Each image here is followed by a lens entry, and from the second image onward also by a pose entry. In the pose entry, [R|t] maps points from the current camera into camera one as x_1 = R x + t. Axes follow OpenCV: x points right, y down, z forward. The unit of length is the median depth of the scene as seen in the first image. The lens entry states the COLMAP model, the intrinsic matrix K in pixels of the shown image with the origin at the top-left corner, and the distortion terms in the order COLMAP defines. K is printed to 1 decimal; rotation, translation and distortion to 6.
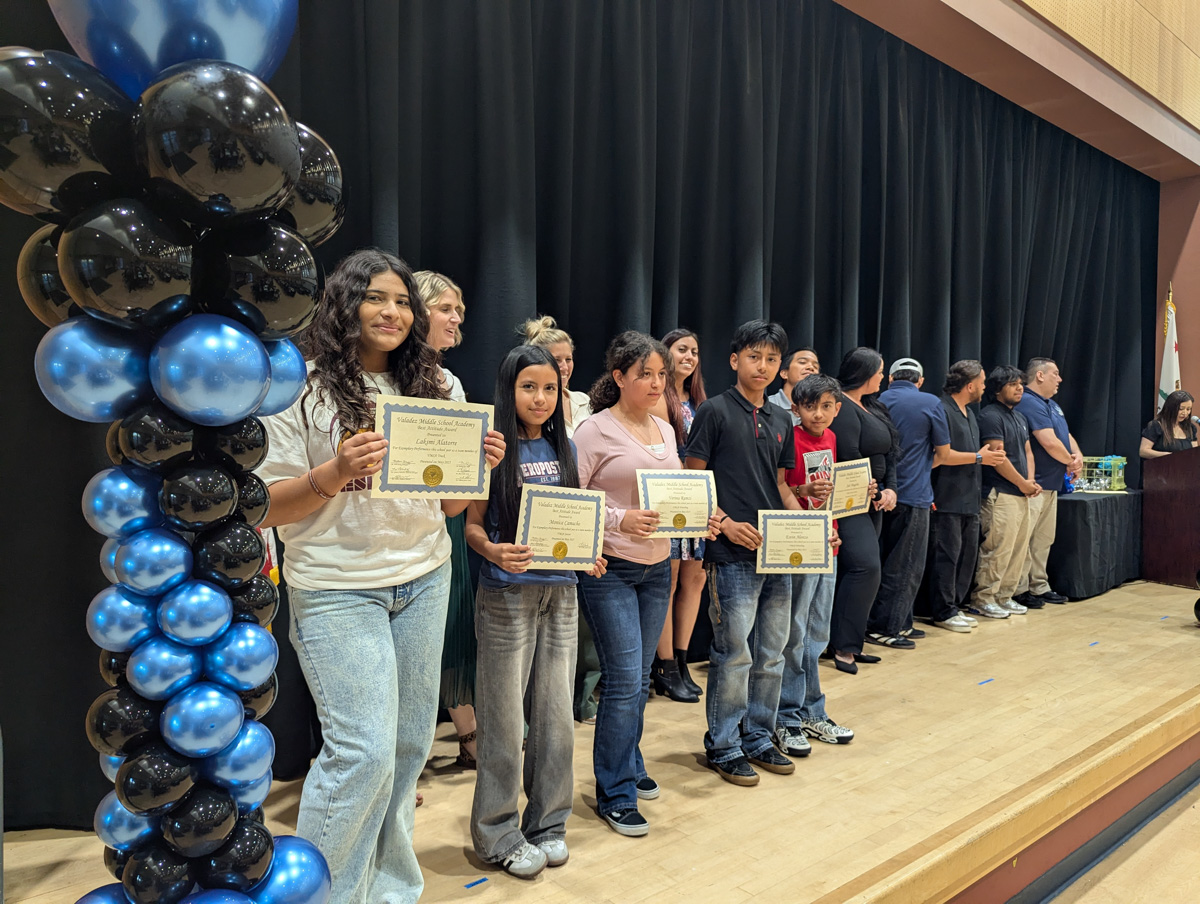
lens RADIAL K [[862.5, 0, 604.4], [0, 862.5, 463.1], [0, 0, 1]] dist [0.064071, -0.041037]
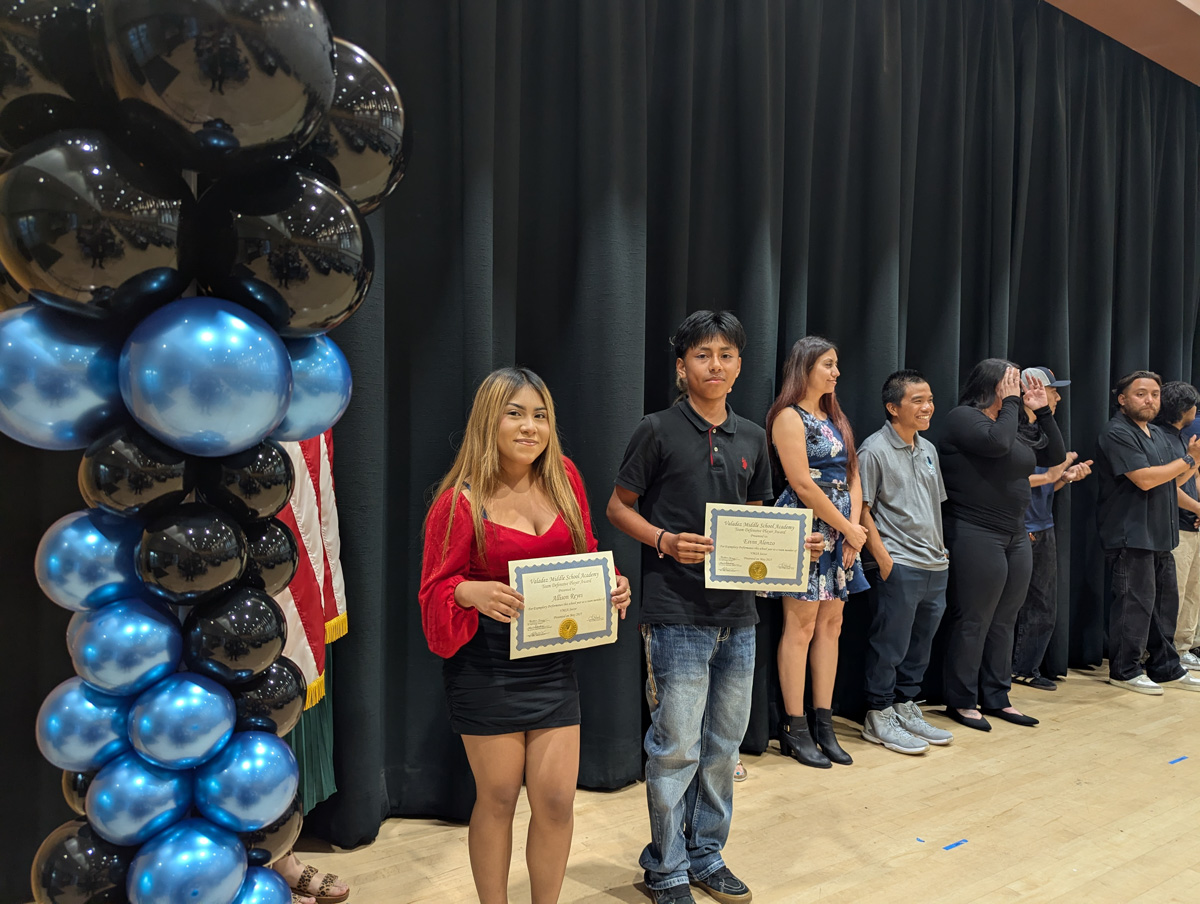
lens RADIAL K [[862.5, 0, 607.6], [0, 862.5, 462.3], [0, 0, 1]] dist [0.064071, -0.041037]
pose [[0.994435, 0.009908, -0.104889, -0.051124], [-0.012219, 0.999696, -0.021412, -0.024412], [0.104645, 0.022574, 0.994253, 0.306742]]
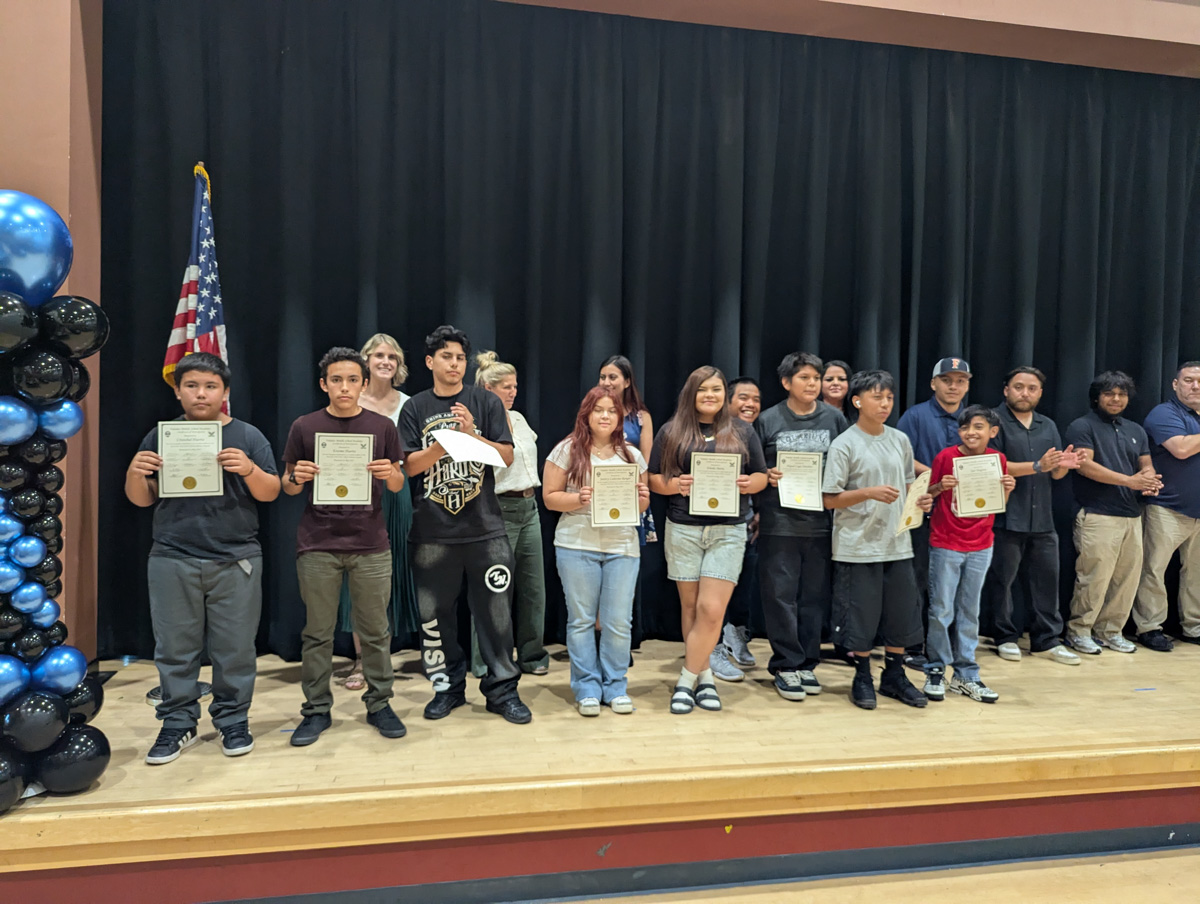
lens RADIAL K [[849.9, 0, 600.8], [0, 849.9, 450.6], [0, 0, 1]] dist [0.008583, 0.008116]
pose [[0.860288, 0.012645, -0.509651, 1.814073], [-0.022335, 0.999667, -0.012900, -0.031529], [0.509319, 0.022481, 0.860284, -0.096737]]
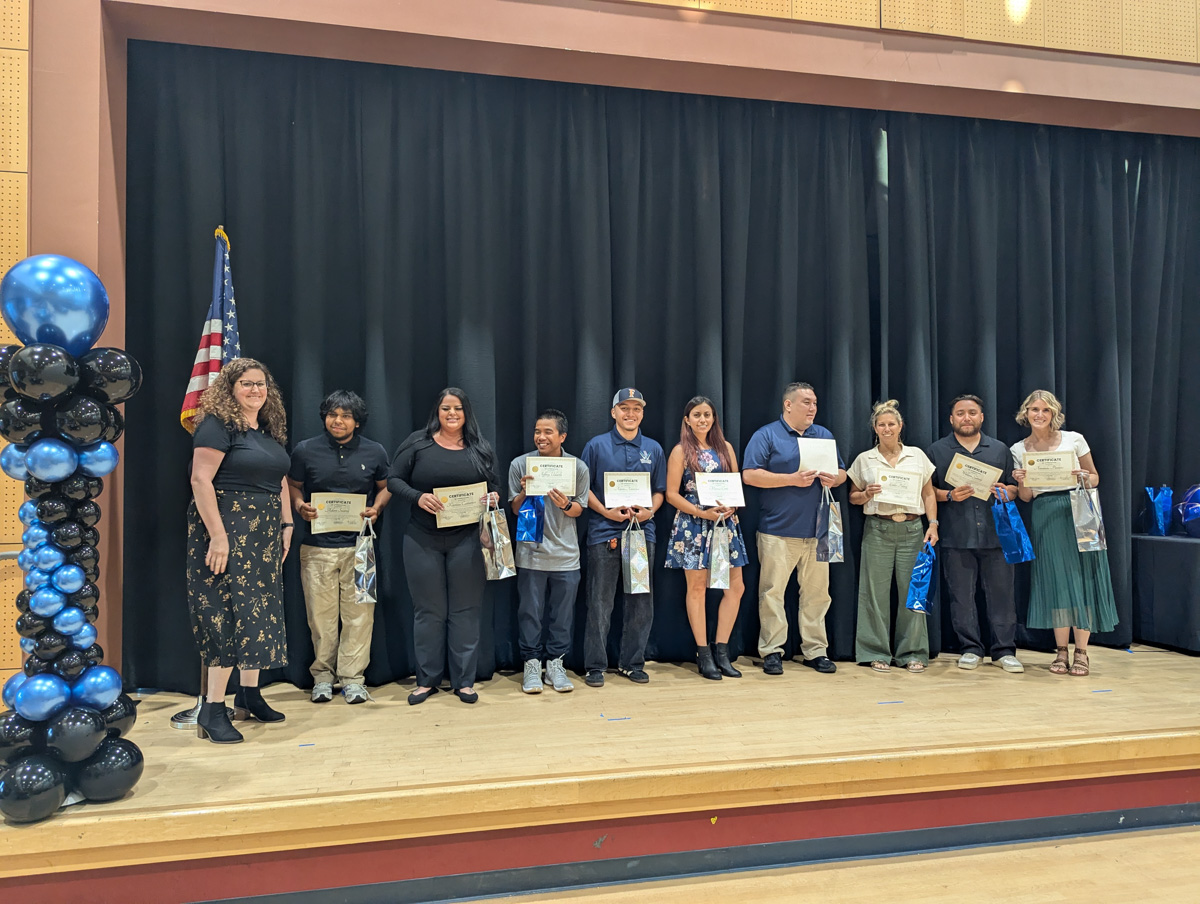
lens RADIAL K [[862.5, 0, 617.8], [0, 862.5, 451.3], [0, 0, 1]] dist [0.064071, -0.041037]
pose [[0.867365, -0.033692, -0.496530, 2.007342], [0.000312, 0.997742, -0.067156, 0.035312], [0.497672, 0.058094, 0.865418, -0.333840]]
